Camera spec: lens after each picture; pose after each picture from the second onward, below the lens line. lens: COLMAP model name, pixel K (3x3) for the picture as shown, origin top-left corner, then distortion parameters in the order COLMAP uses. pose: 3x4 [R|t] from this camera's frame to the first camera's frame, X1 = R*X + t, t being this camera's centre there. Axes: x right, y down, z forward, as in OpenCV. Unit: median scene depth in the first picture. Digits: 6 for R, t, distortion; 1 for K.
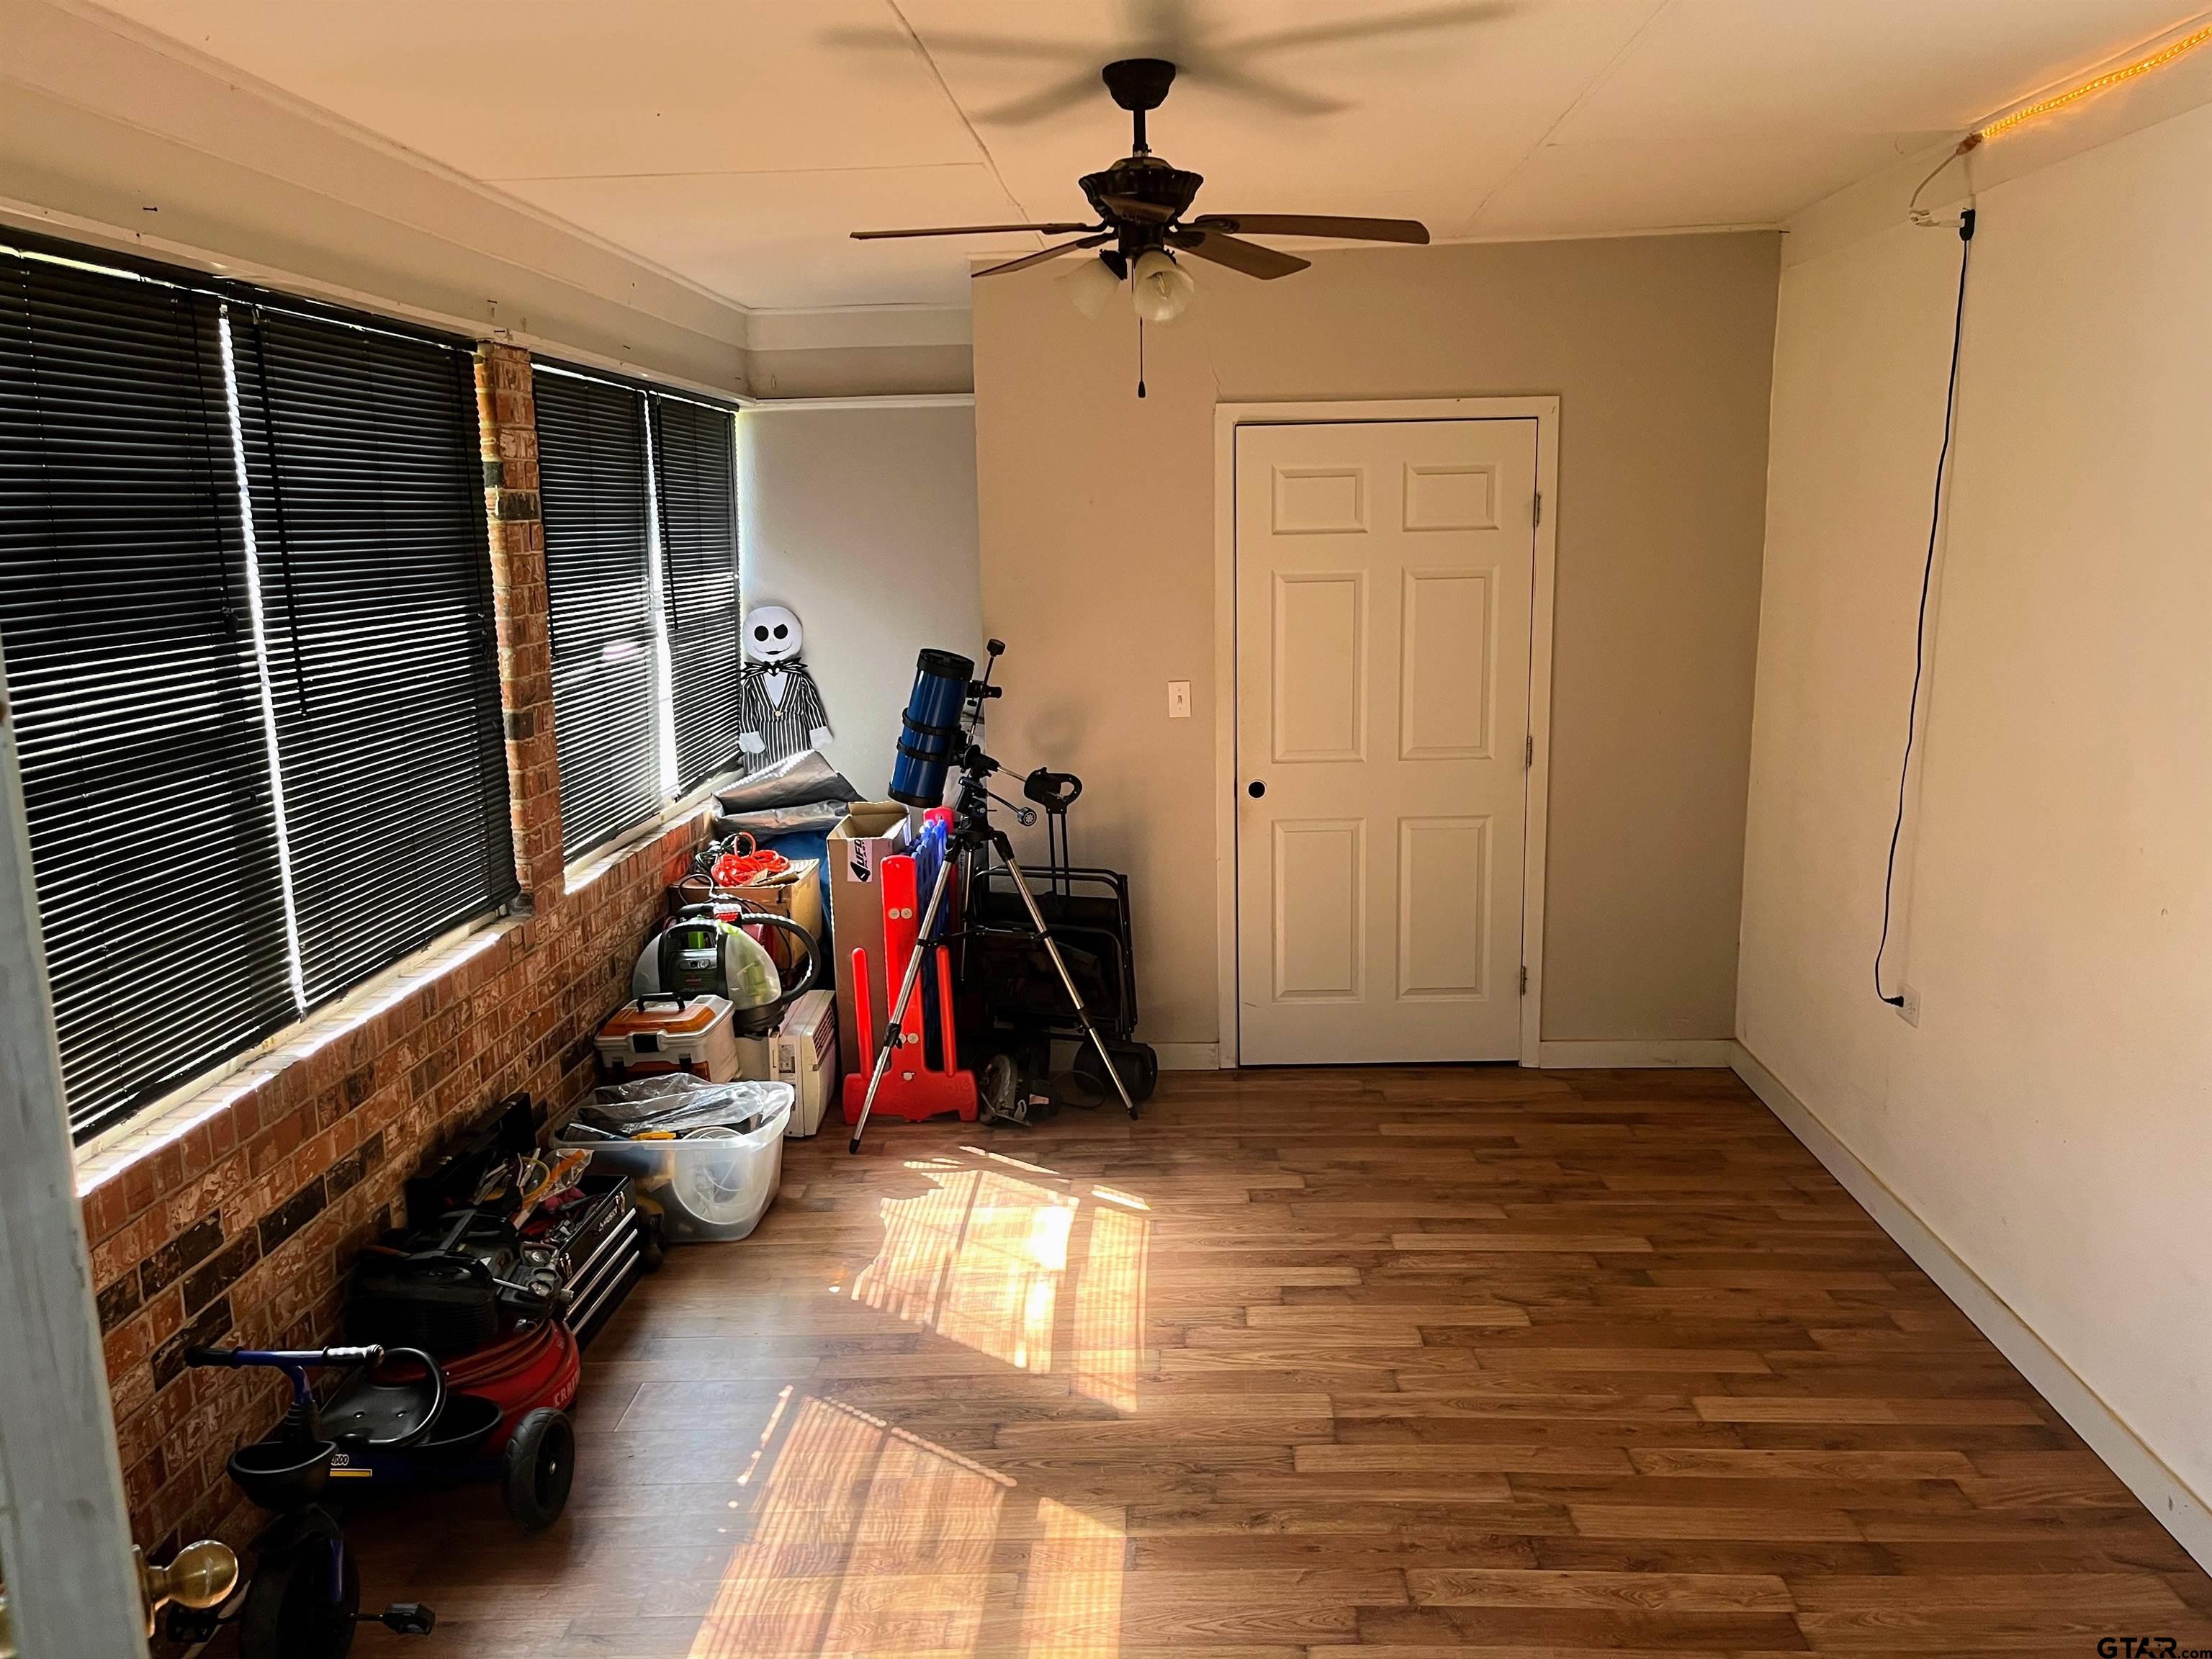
lens RADIAL K [[1683.6, 0, 1121.5], [0, 1683.6, 829.8], [0, 0, 1]] dist [0.067811, -0.075387]
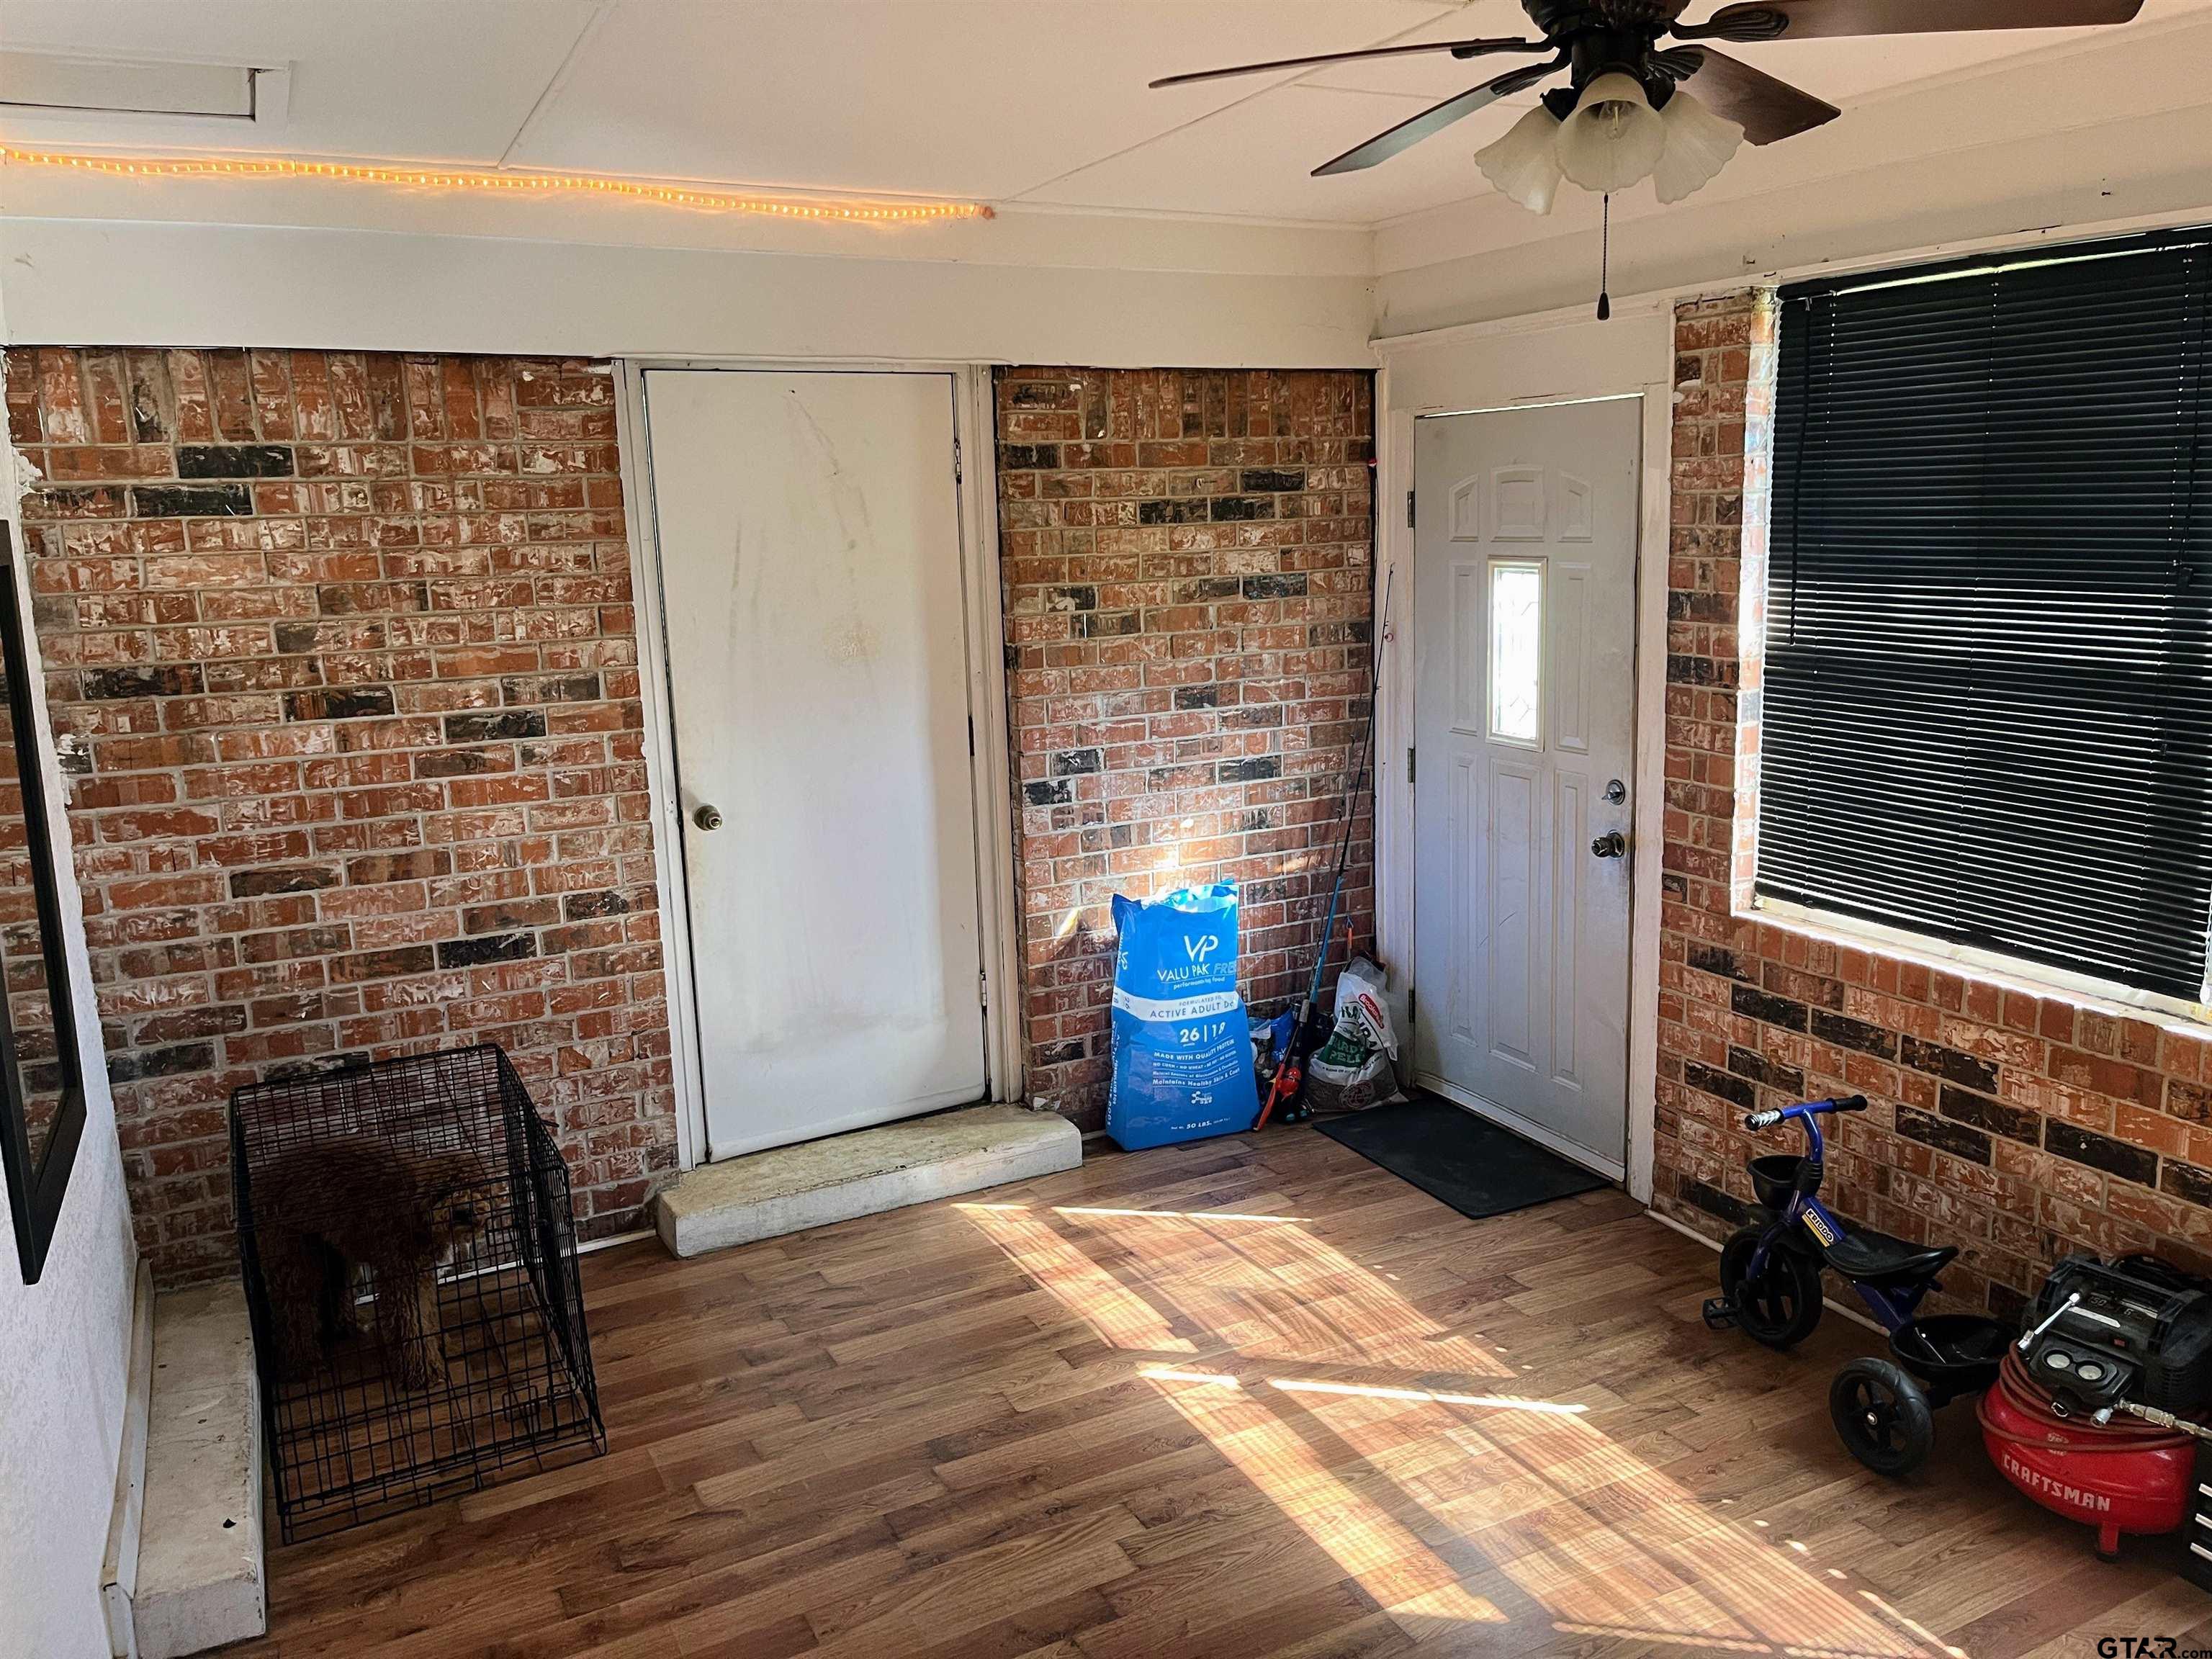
lens RADIAL K [[1683.6, 0, 1121.5], [0, 1683.6, 829.8], [0, 0, 1]] dist [0.067811, -0.075387]
pose [[-0.869657, 0.132100, -0.475654, 0.534961], [-0.054612, 0.931873, 0.358652, -0.318431], [0.490627, 0.337880, -0.803195, 1.599341]]
